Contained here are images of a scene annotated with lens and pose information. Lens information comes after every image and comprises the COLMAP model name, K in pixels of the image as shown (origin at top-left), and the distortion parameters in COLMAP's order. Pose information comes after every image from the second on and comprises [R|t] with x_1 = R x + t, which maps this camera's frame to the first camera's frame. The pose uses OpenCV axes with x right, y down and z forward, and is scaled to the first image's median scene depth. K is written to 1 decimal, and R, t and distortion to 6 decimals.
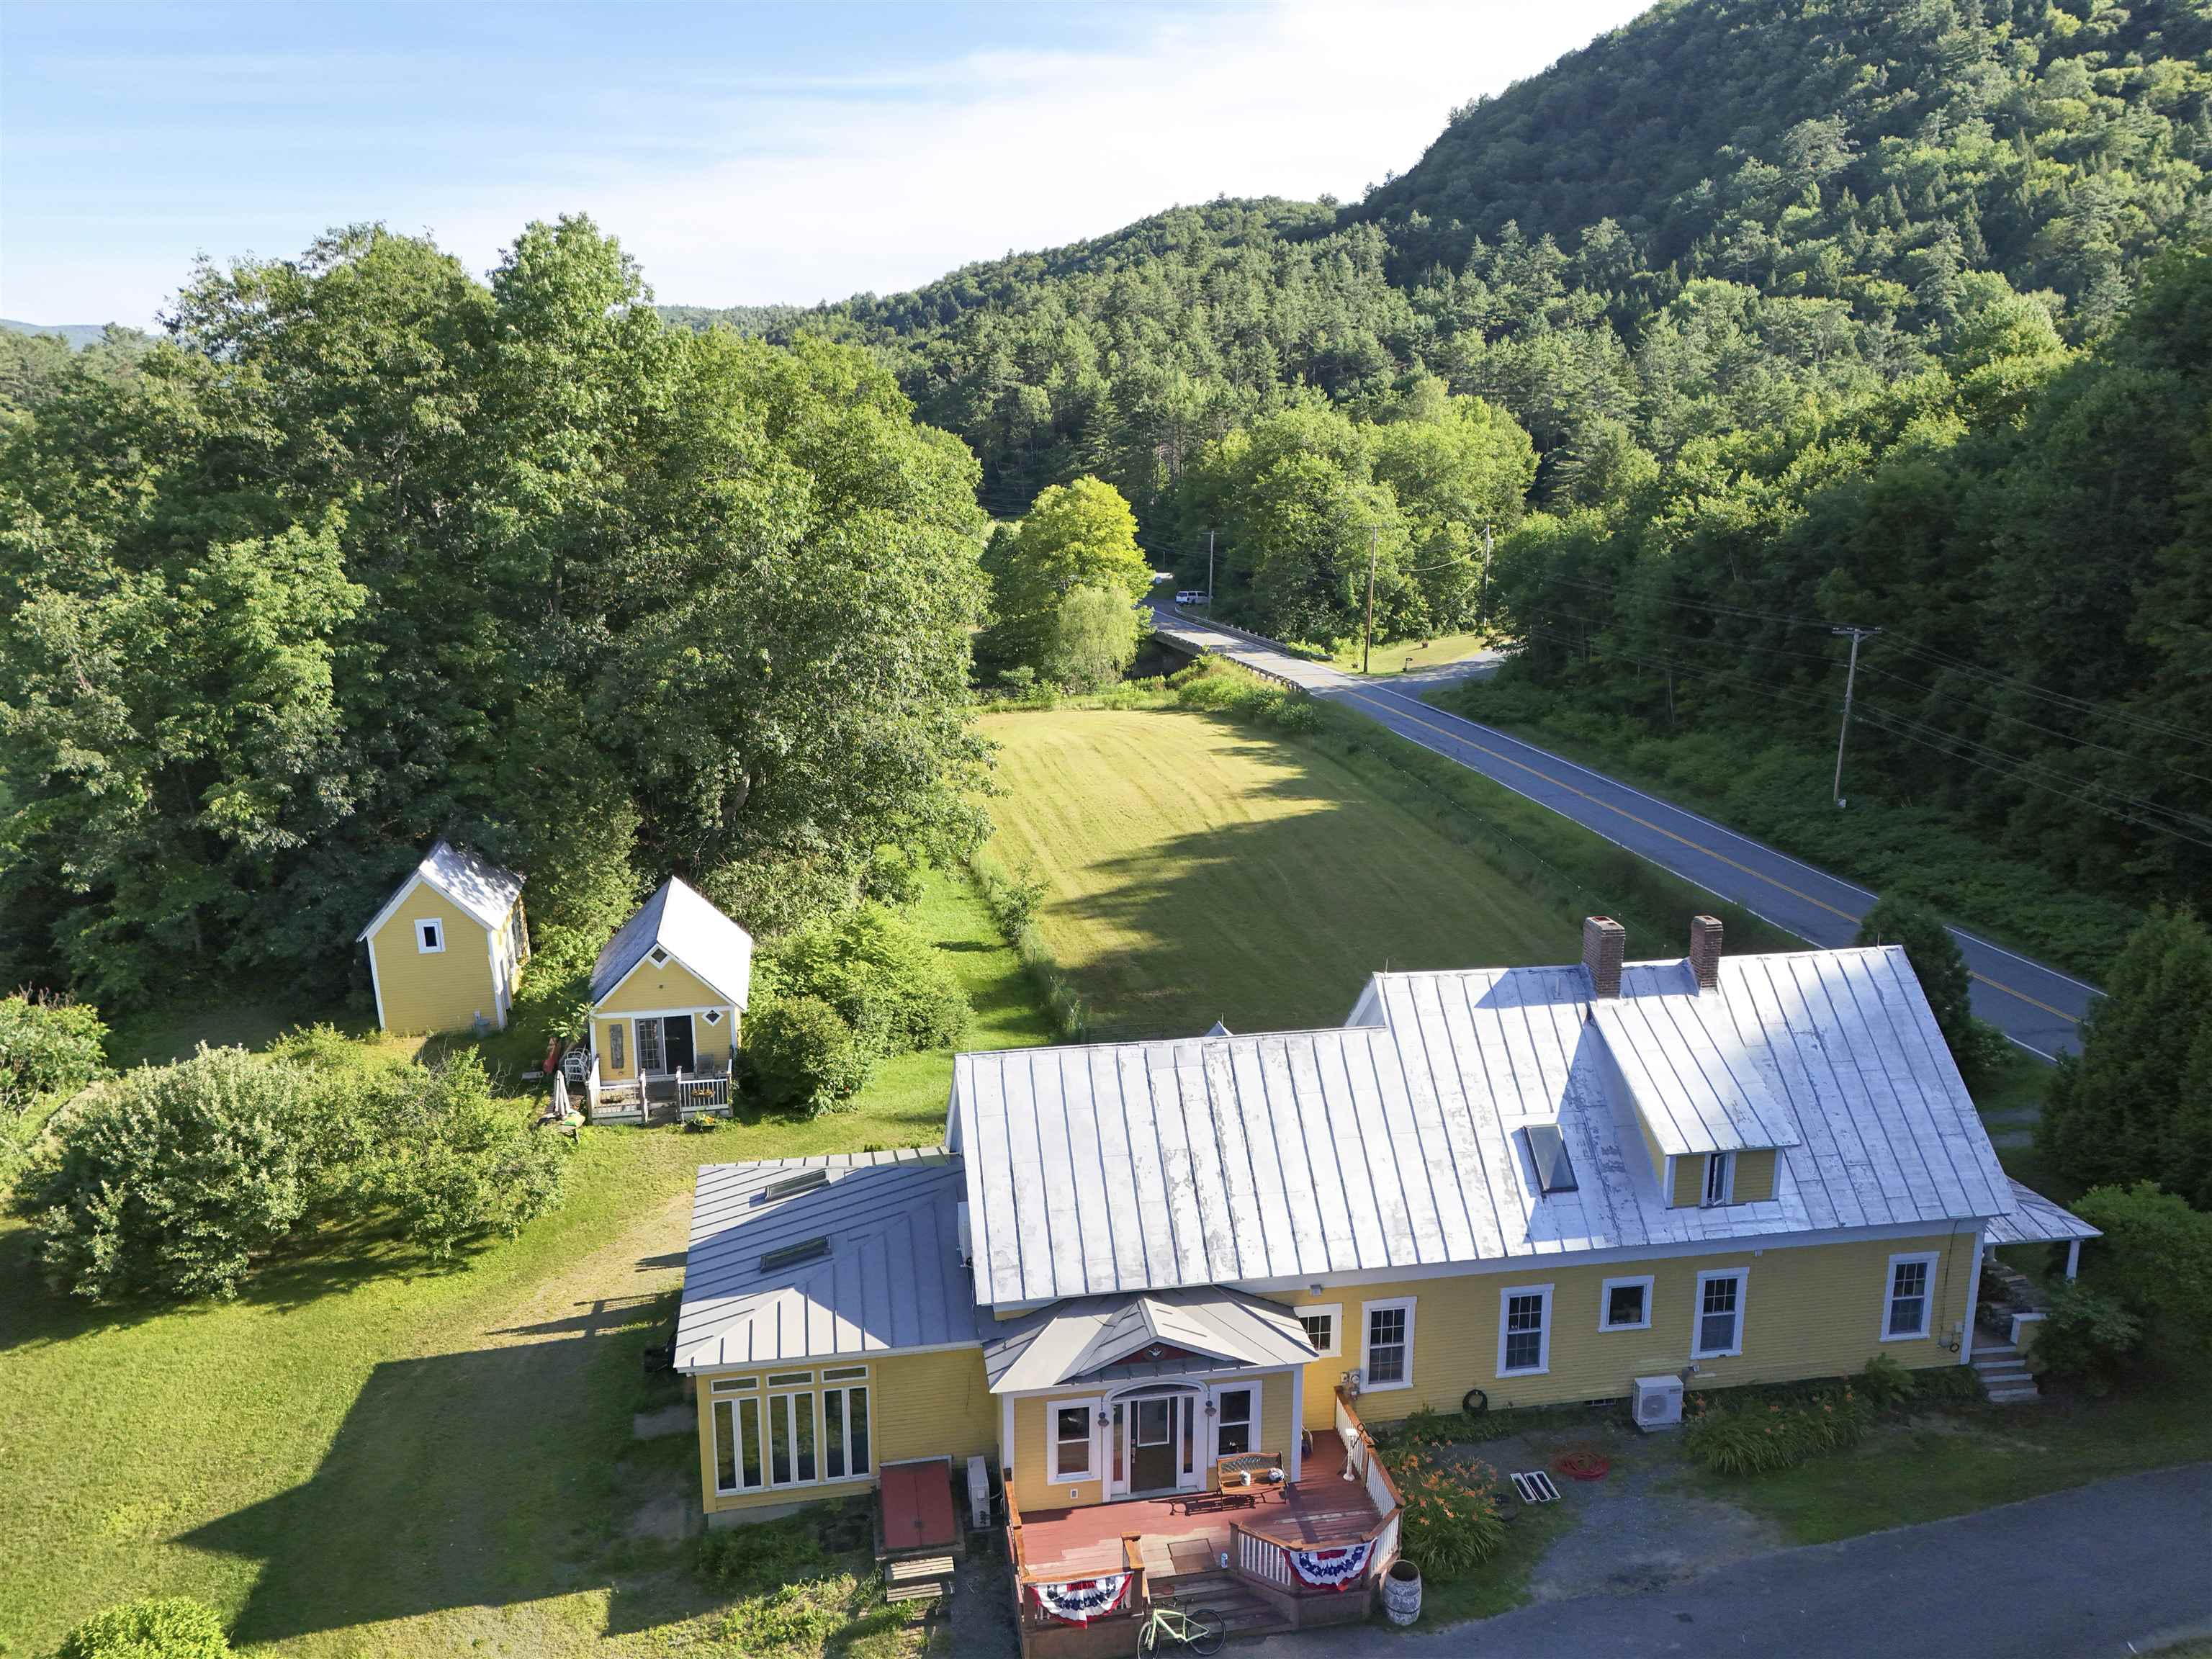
lens RADIAL K [[1589.4, 0, 1106.0], [0, 1589.4, 829.5], [0, 0, 1]] dist [0.043298, 0.001780]
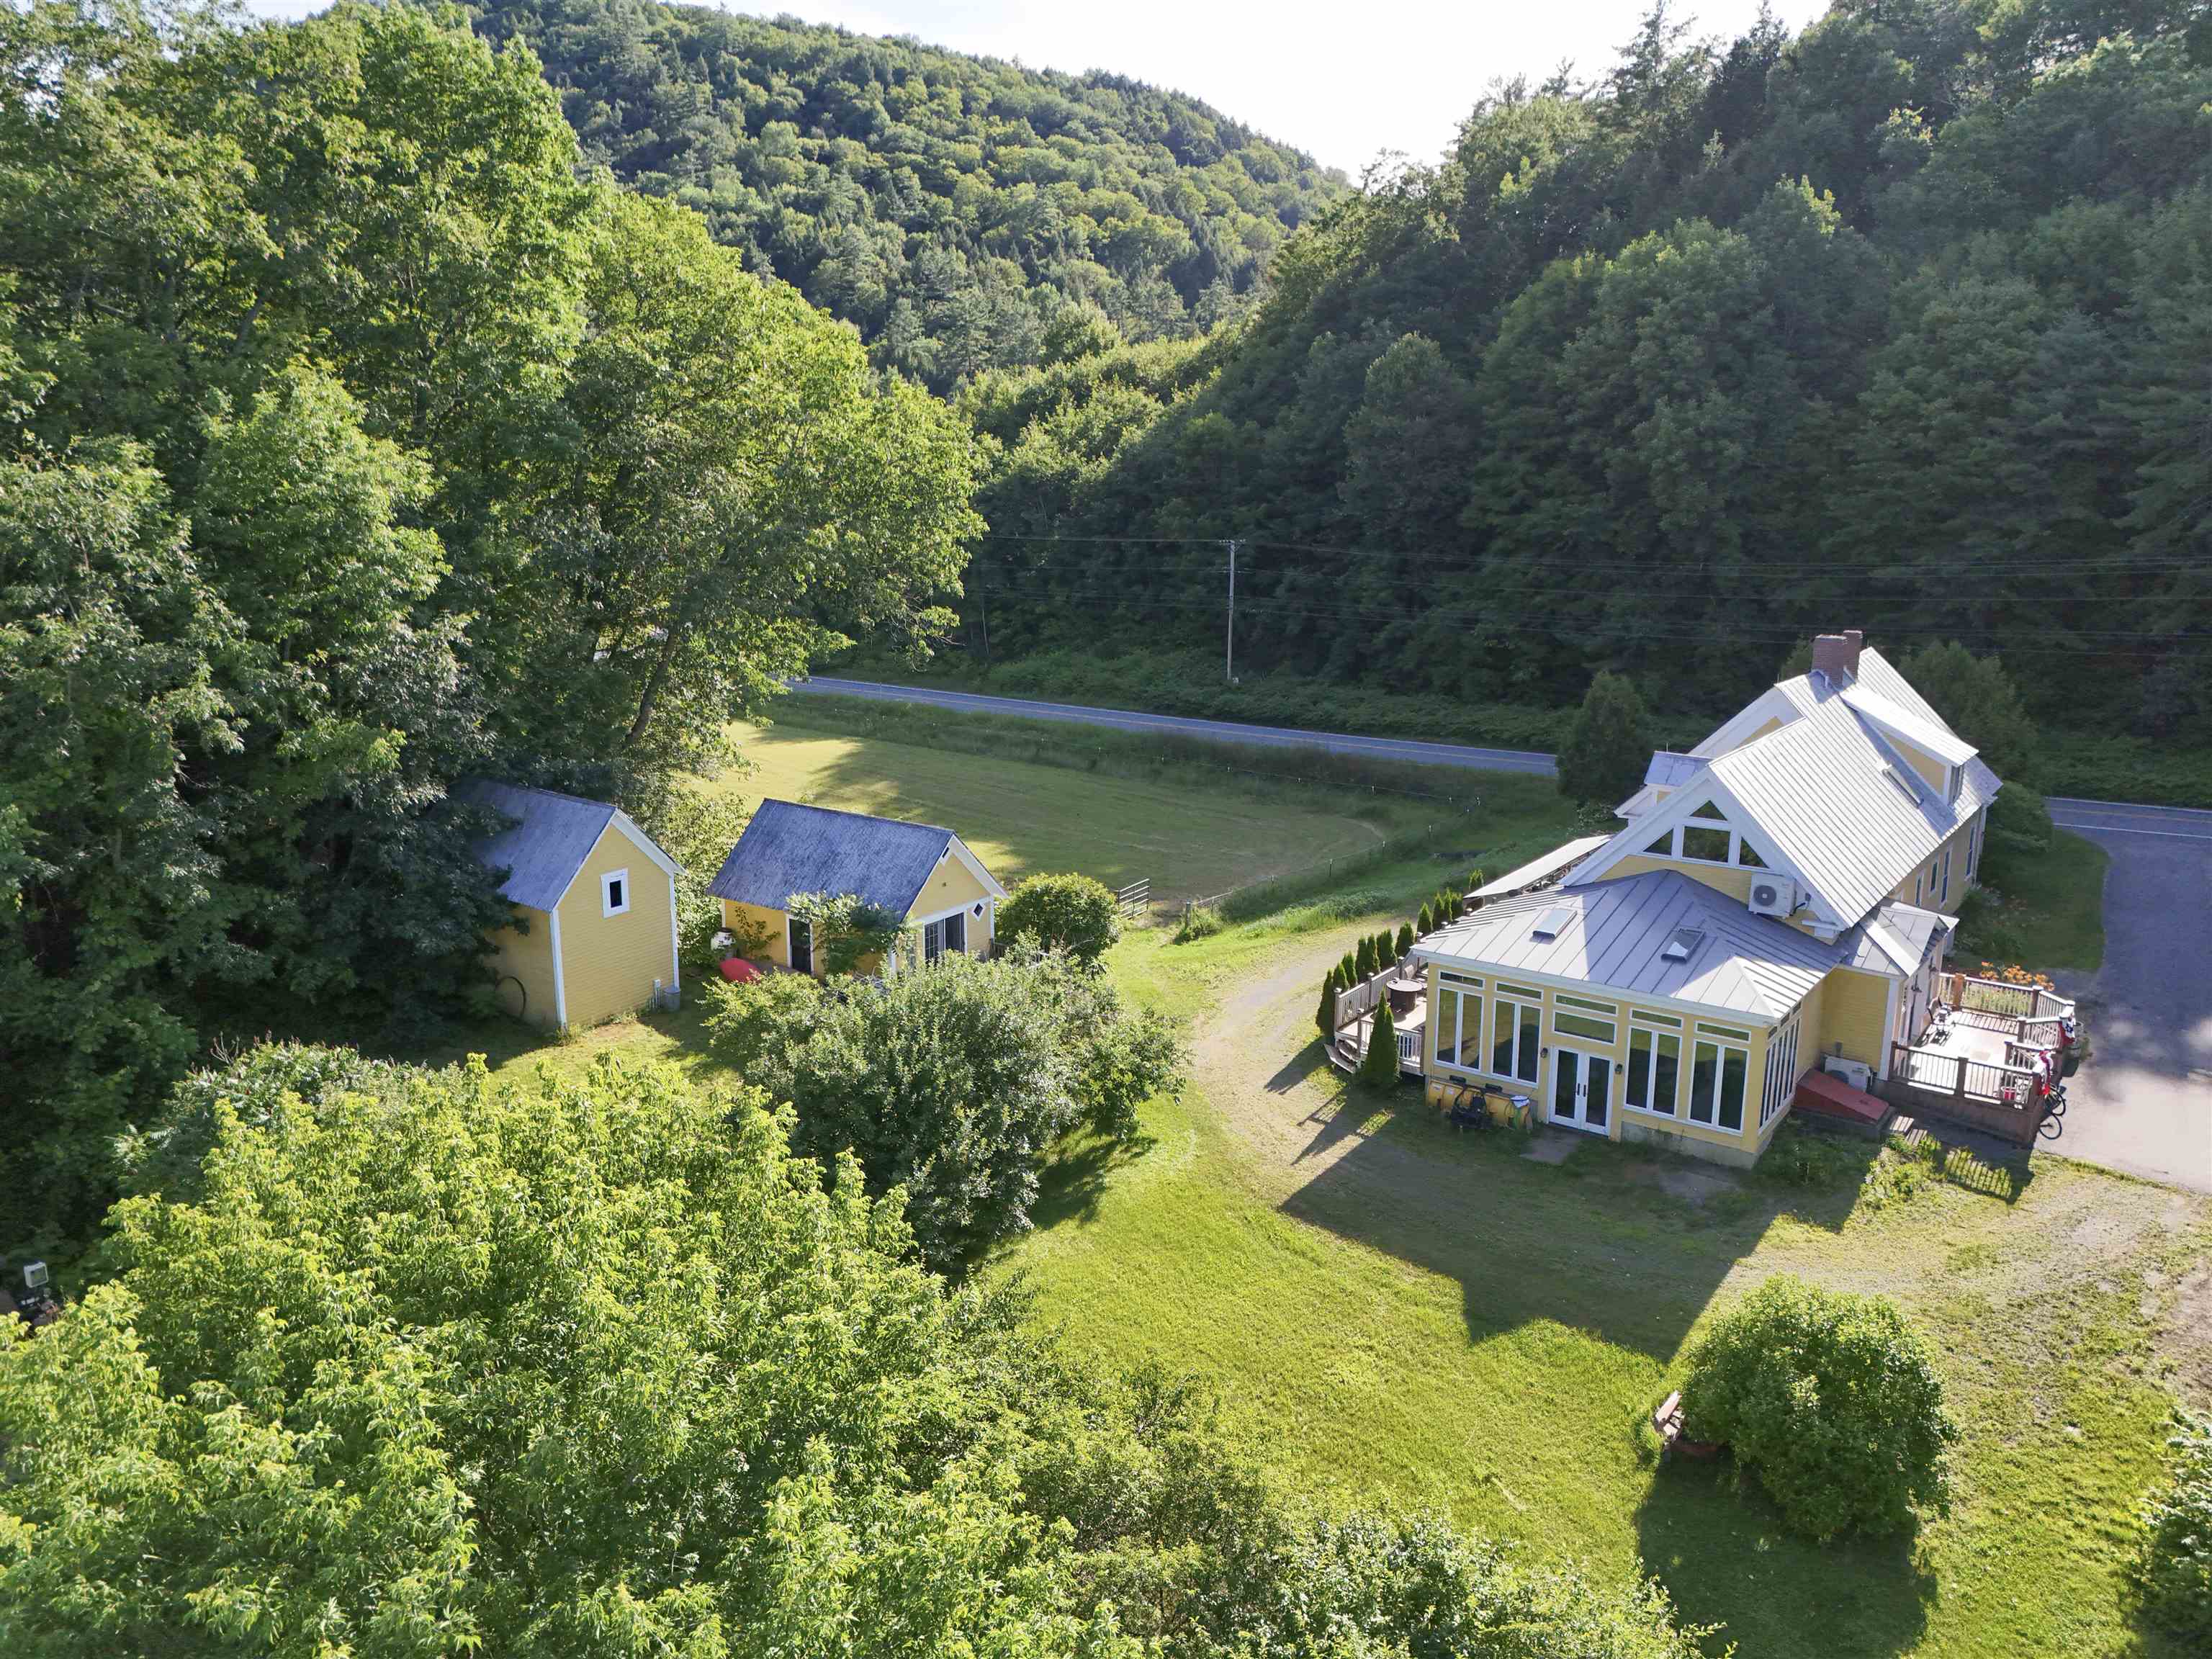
lens RADIAL K [[1589.4, 0, 1106.0], [0, 1589.4, 829.5], [0, 0, 1]] dist [0.043298, 0.001780]
pose [[0.753788, -0.156908, 0.638110, -0.395937], [0.163661, 0.985301, 0.048951, 0.019274], [-0.636411, 0.067536, 0.768388, 0.121636]]
